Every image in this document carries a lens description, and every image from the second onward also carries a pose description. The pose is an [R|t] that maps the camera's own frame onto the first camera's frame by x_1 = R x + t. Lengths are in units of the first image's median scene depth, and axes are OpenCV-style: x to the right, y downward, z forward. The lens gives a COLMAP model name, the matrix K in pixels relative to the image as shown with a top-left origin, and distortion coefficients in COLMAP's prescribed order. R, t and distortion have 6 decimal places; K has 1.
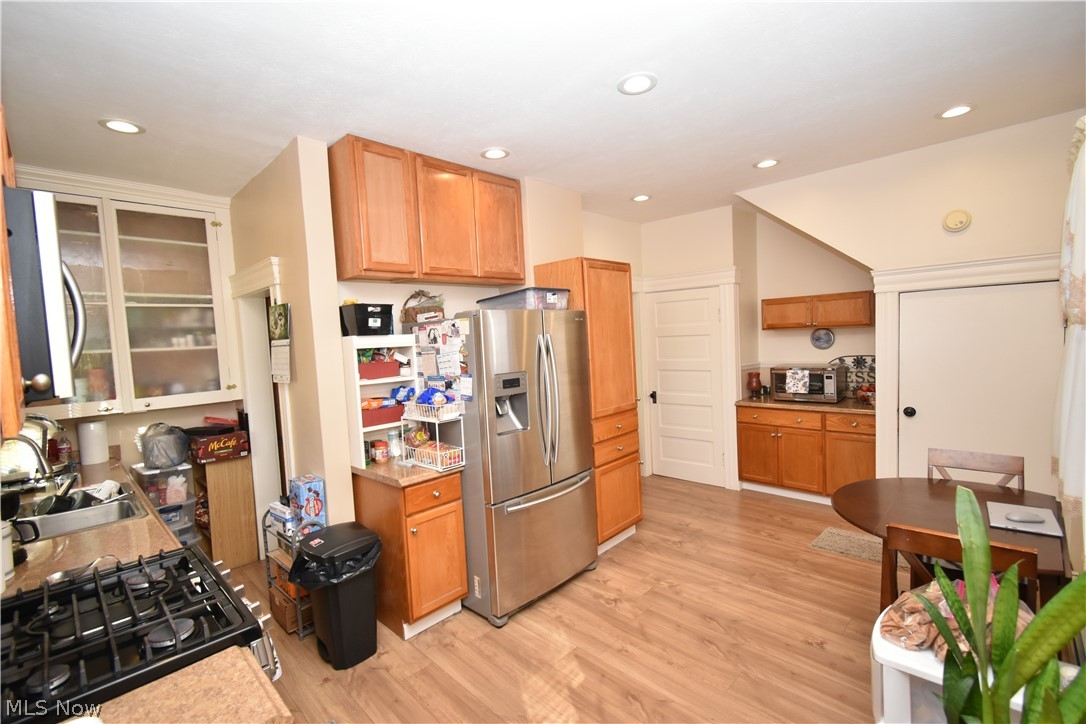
lens RADIAL K [[479.7, 0, 545.6], [0, 479.7, 366.5], [0, 0, 1]] dist [0.007799, -0.003632]
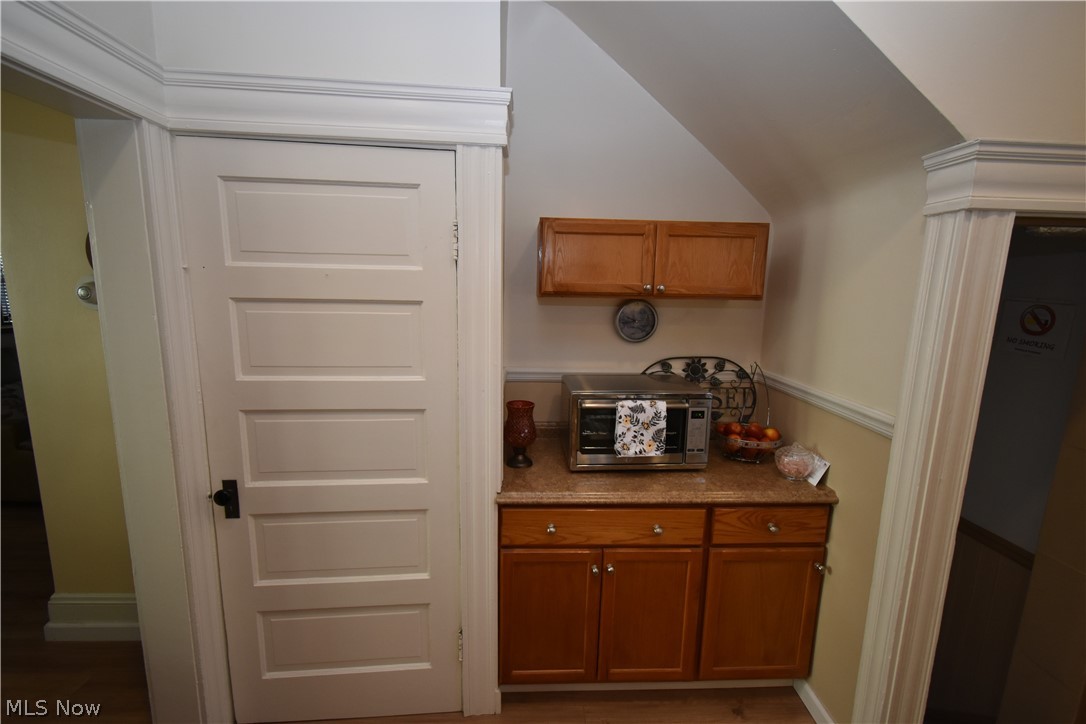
lens RADIAL K [[479.7, 0, 545.6], [0, 479.7, 366.5], [0, 0, 1]] dist [0.007799, -0.003632]
pose [[0.675121, -0.059304, 0.735320, 0.168315], [-0.001319, 0.996665, 0.081592, -0.054126], [-0.737706, -0.056054, 0.672791, 0.772456]]
